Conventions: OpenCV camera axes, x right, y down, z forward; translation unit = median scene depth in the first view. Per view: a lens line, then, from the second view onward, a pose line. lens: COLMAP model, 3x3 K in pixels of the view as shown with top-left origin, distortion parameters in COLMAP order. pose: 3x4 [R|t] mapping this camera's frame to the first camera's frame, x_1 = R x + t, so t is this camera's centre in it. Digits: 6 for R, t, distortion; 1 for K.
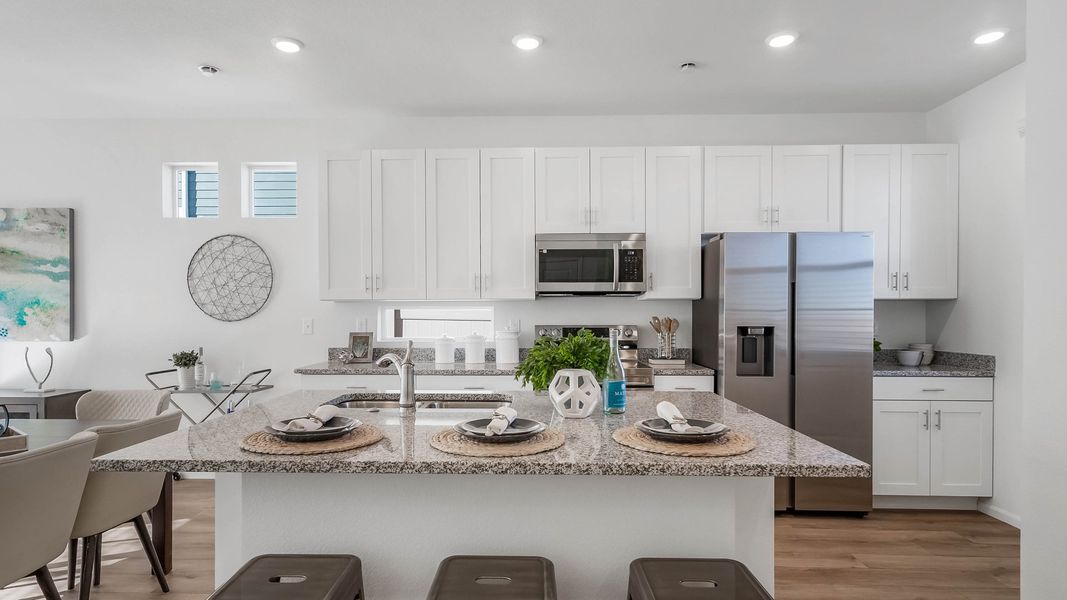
lens RADIAL K [[572.8, 0, 519.0], [0, 572.8, 322.4], [0, 0, 1]] dist [0.006667, 0.001361]
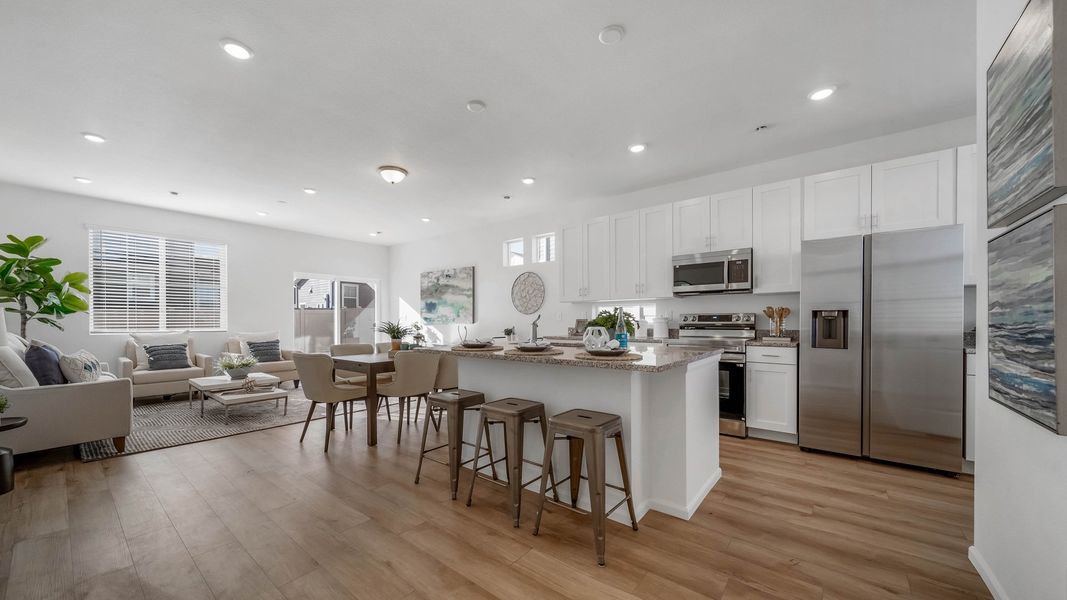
lens RADIAL K [[379.0, 0, 521.8], [0, 379.0, 325.6], [0, 0, 1]] dist [0.001737, -0.001729]
pose [[0.790297, 0.005991, -0.612694, 0.350262], [-0.003555, 0.999980, 0.005193, 0.035556], [0.612713, -0.001926, 0.790303, -0.097975]]
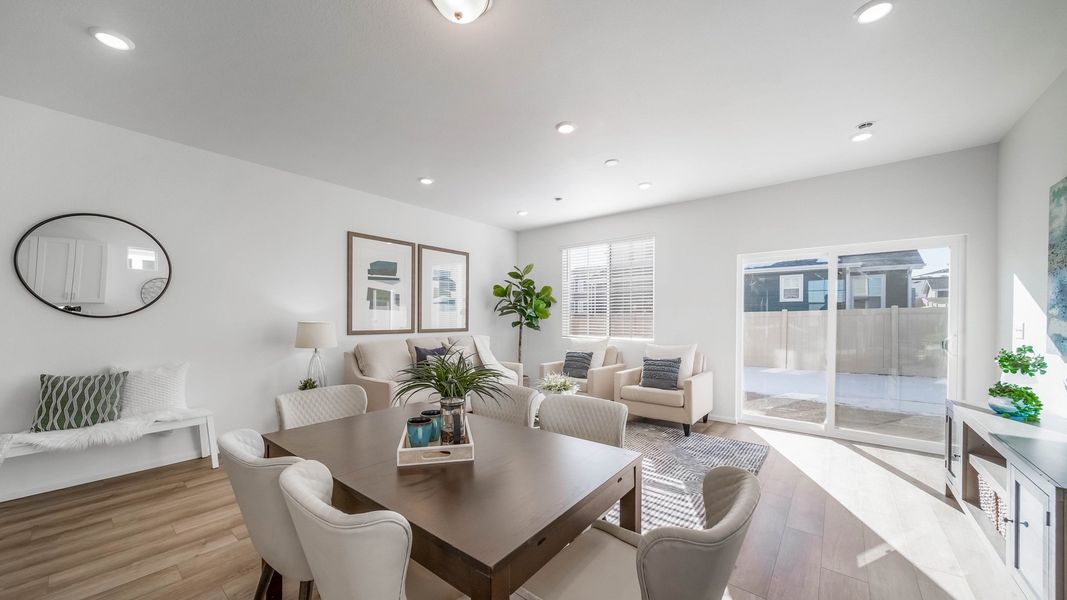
lens RADIAL K [[379.0, 0, 523.0], [0, 379.0, 319.9], [0, 0, 1]] dist [0.001737, -0.001729]
pose [[-0.621918, 0.002261, -0.783079, -0.283486], [-0.013023, 0.999828, 0.013229, -0.013505], [0.782974, 0.018425, -0.621781, 0.851480]]
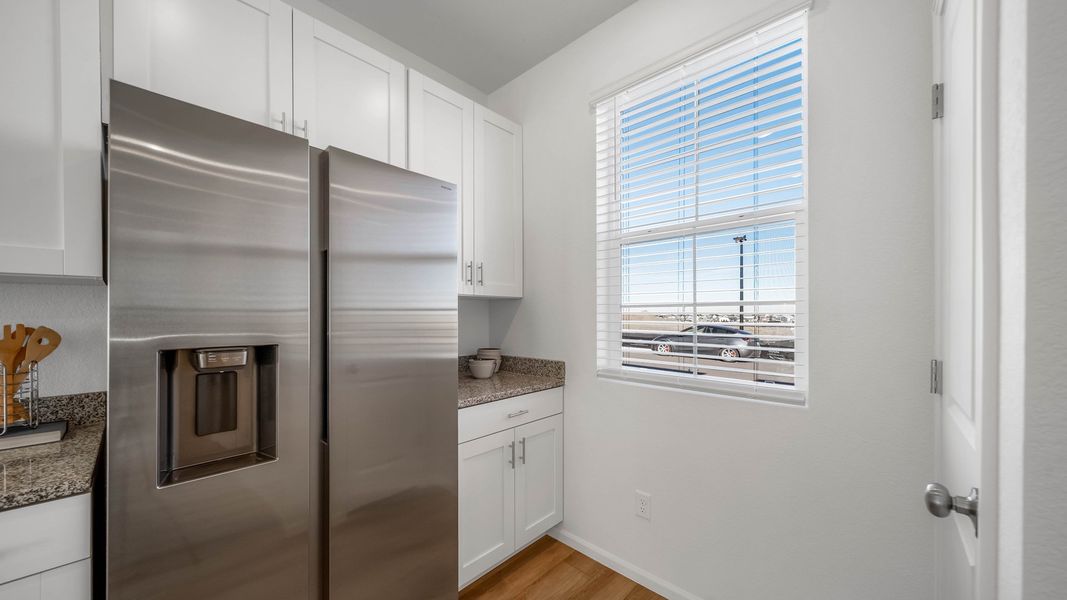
lens RADIAL K [[379.0, 0, 526.8], [0, 379.0, 314.5], [0, 0, 1]] dist [0.001737, -0.001729]
pose [[0.664534, -0.000922, 0.747258, 0.321585], [0.011831, 0.999887, -0.009288, -0.009556], [-0.747165, 0.015013, 0.664469, 0.601038]]
